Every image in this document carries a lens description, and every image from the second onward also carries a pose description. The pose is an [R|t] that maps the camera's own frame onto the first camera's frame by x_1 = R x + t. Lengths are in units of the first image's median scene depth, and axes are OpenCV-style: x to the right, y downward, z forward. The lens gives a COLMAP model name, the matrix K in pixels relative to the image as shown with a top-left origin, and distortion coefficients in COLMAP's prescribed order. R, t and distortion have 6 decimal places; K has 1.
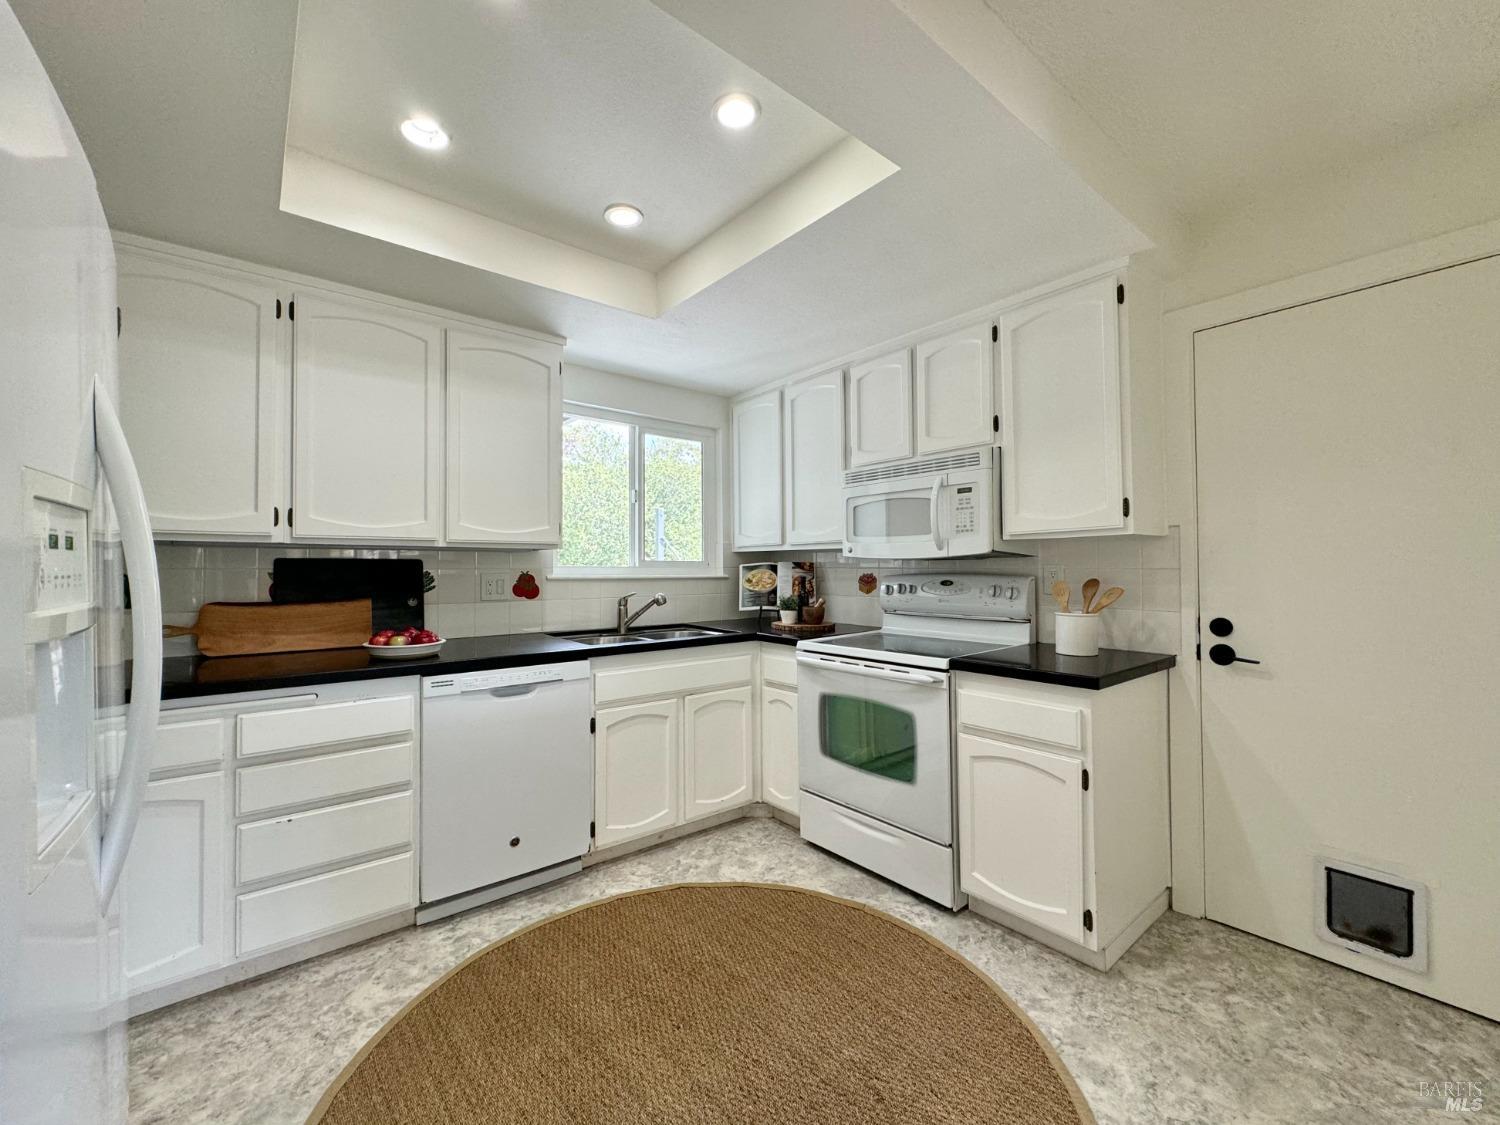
lens RADIAL K [[612.8, 0, 750.0], [0, 612.8, 562.5], [0, 0, 1]] dist [-0.017353, 0.000069]
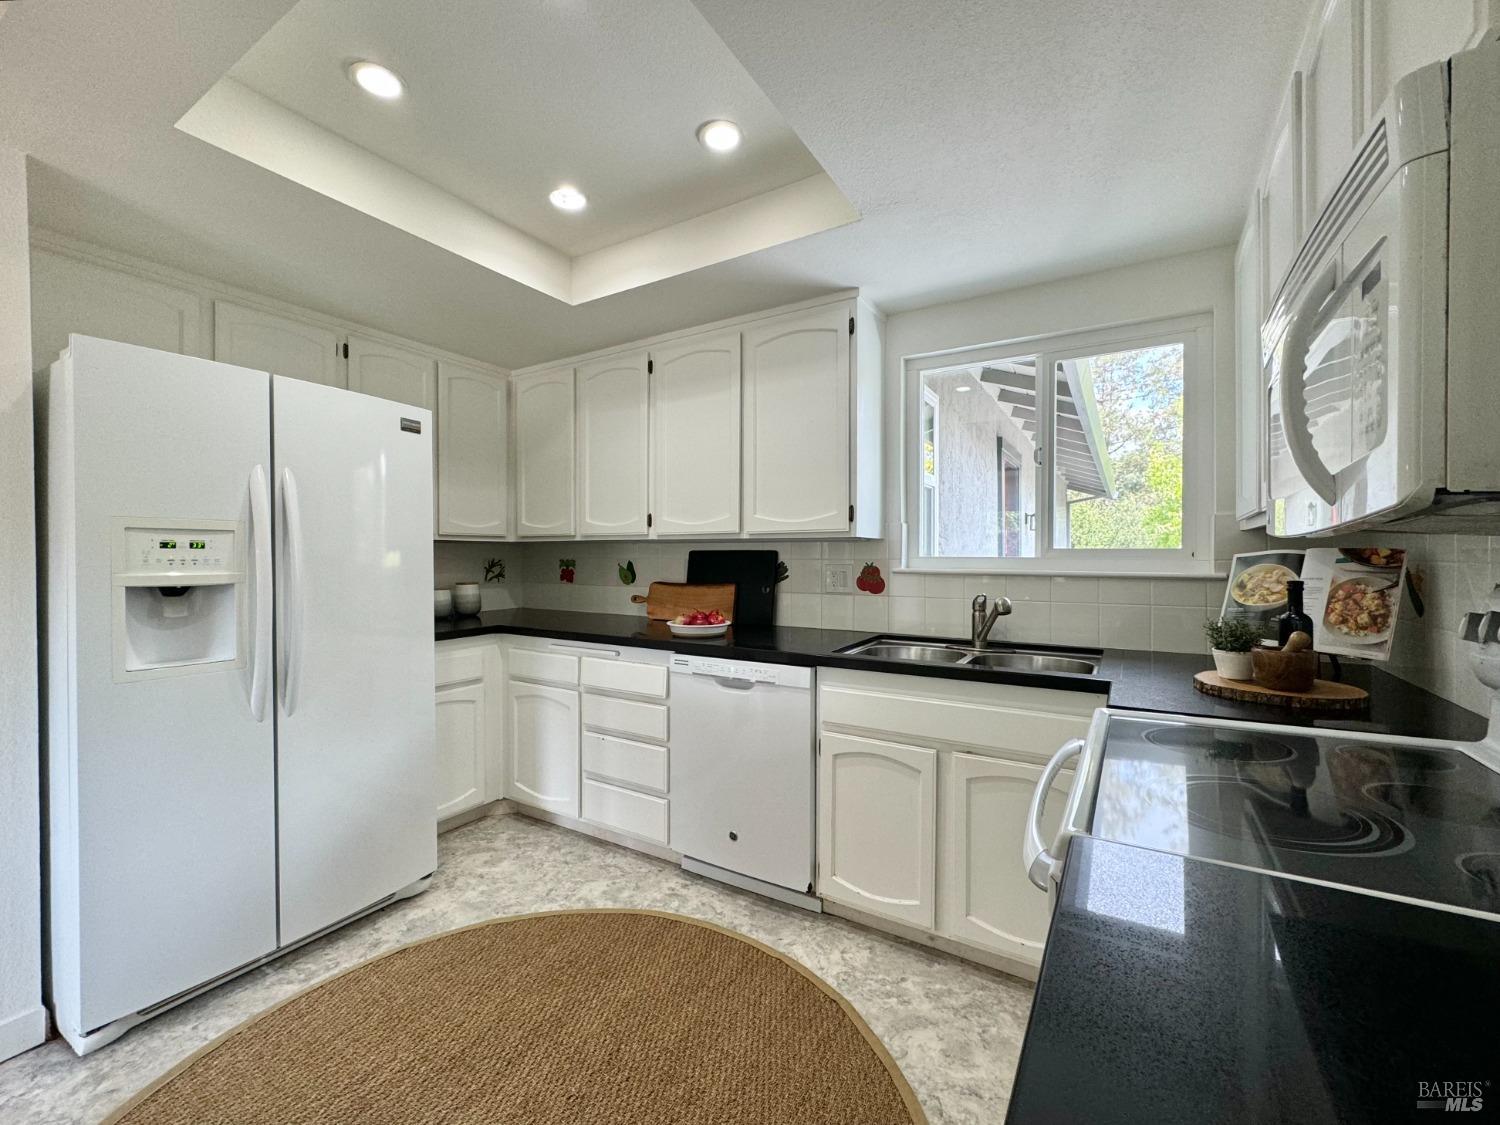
lens RADIAL K [[612.8, 0, 750.0], [0, 612.8, 562.5], [0, 0, 1]] dist [-0.017353, 0.000069]
pose [[0.321679, 0.009777, -0.946798, 0.515733], [0.005267, 0.999913, 0.012115, 0.003014], [0.946834, -0.008884, 0.321599, 0.660427]]
